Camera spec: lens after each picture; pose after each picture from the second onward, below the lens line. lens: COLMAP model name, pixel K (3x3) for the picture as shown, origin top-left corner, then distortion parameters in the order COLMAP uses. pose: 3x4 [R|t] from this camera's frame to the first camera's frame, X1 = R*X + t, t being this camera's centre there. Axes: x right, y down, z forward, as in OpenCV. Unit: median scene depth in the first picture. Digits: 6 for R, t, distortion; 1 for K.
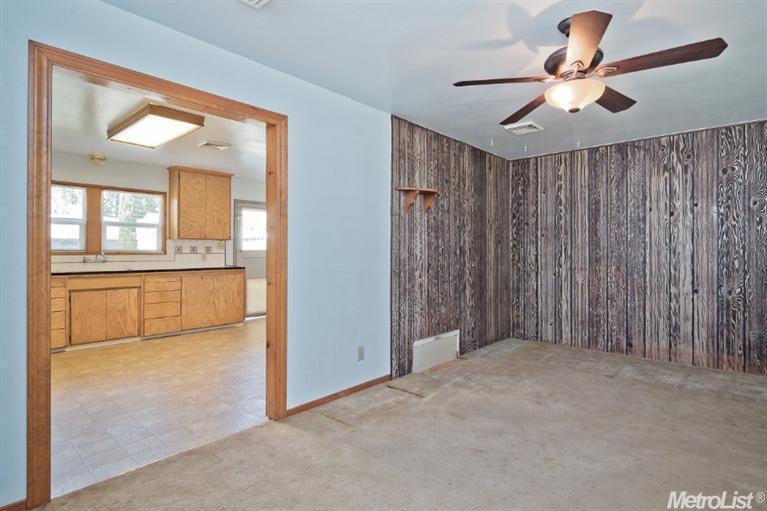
lens RADIAL K [[396.1, 0, 408.3], [0, 396.1, 252.0], [0, 0, 1]] dist [0.003788, -0.001281]
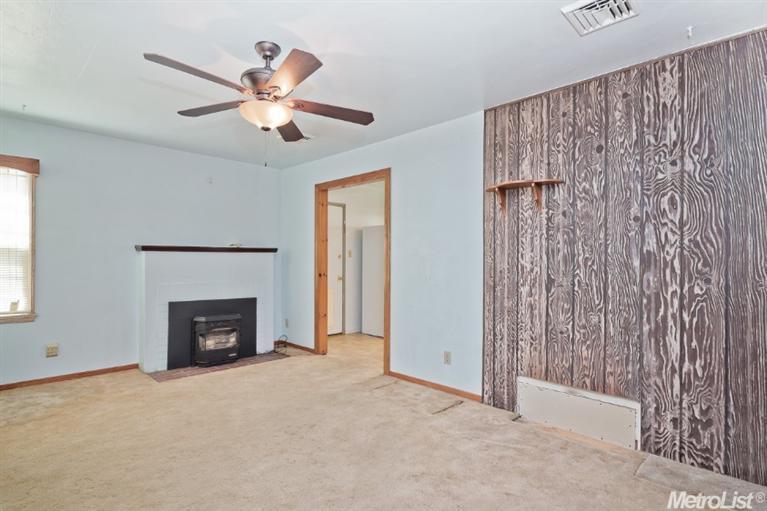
lens RADIAL K [[396.1, 0, 381.4], [0, 396.1, 260.7], [0, 0, 1]] dist [0.003788, -0.001281]
pose [[-0.087976, -0.002417, -0.996120, 0.816620], [-0.005321, 0.999984, -0.001956, -0.000499], [0.996108, 0.005128, -0.087988, 0.785401]]
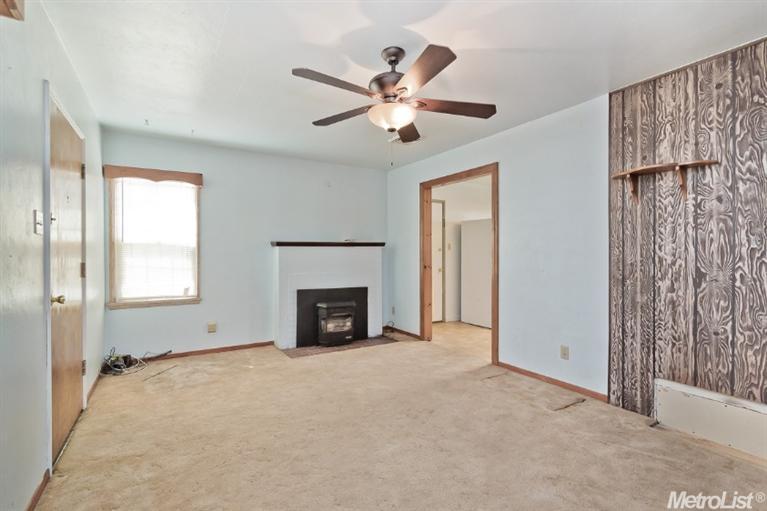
lens RADIAL K [[357.3, 0, 381.8], [0, 357.3, 253.9], [0, 0, 1]] dist [0.004020, -0.000334]
pose [[-0.312552, 0.000839, -0.949900, 0.783866], [0.000619, 1.000000, 0.000679, -0.001686], [0.949900, -0.000376, -0.312553, 0.718512]]
